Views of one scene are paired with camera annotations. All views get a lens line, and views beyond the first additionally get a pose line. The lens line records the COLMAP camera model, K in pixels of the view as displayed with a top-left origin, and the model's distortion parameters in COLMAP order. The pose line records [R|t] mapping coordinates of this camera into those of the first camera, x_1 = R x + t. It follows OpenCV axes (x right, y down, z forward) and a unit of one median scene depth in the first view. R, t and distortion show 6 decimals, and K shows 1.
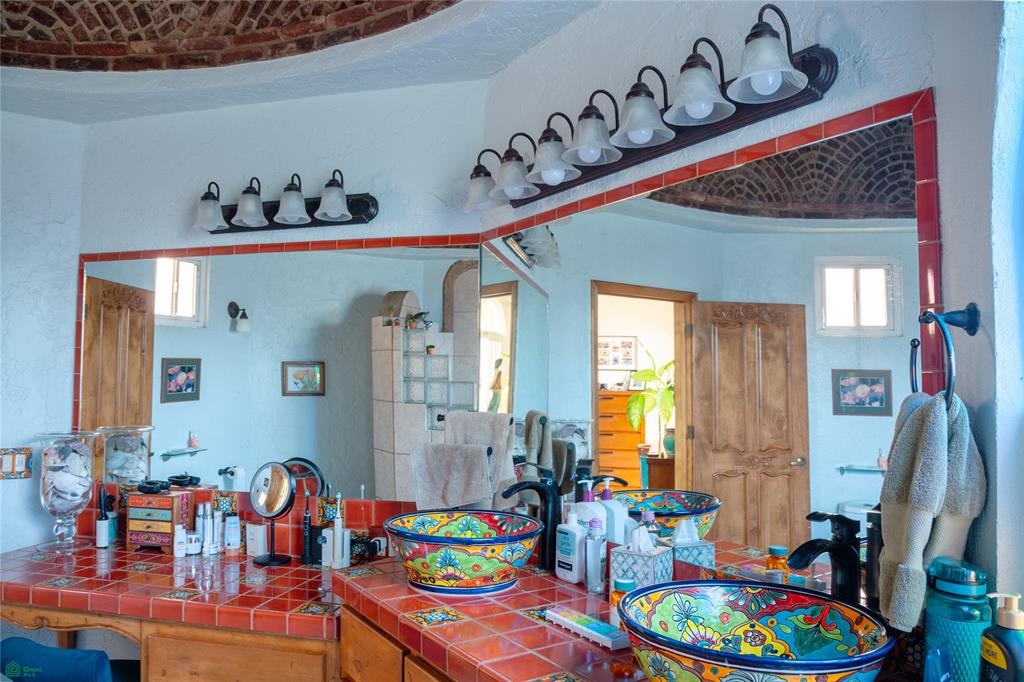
lens RADIAL K [[686.7, 0, 512.0], [0, 686.7, 341.0], [0, 0, 1]] dist [-0.127566, 0.069561]
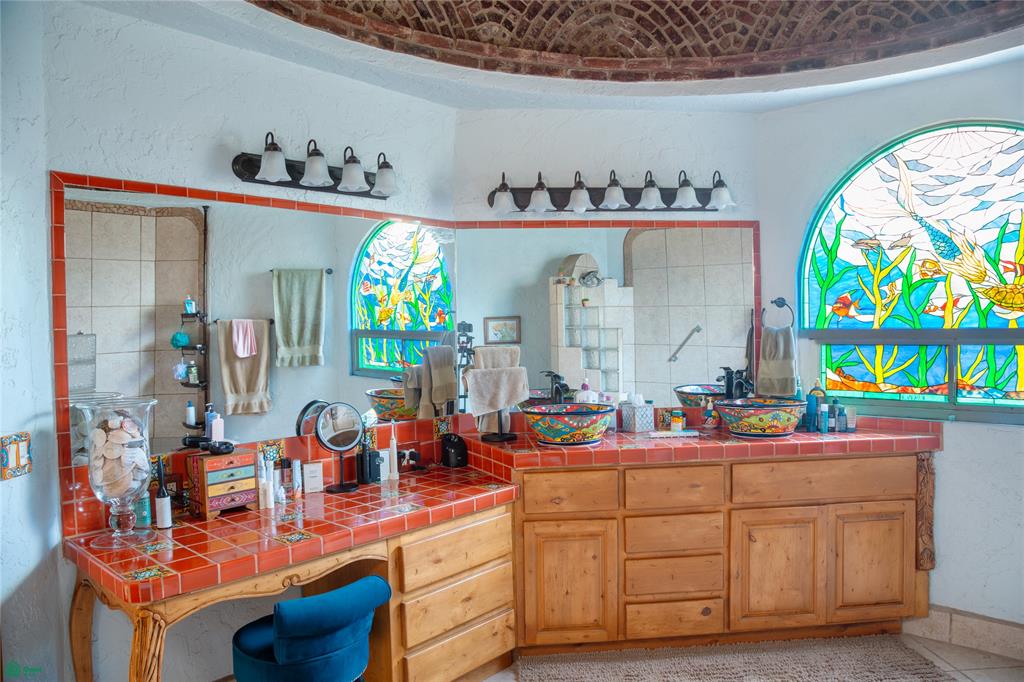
lens RADIAL K [[686.7, 0, 512.0], [0, 686.7, 341.0], [0, 0, 1]] dist [-0.127566, 0.069561]
pose [[0.510511, -0.030941, 0.859314, -1.167205], [-0.025052, 0.998393, 0.050832, 0.012477], [-0.859506, -0.047477, 0.508916, 0.176776]]
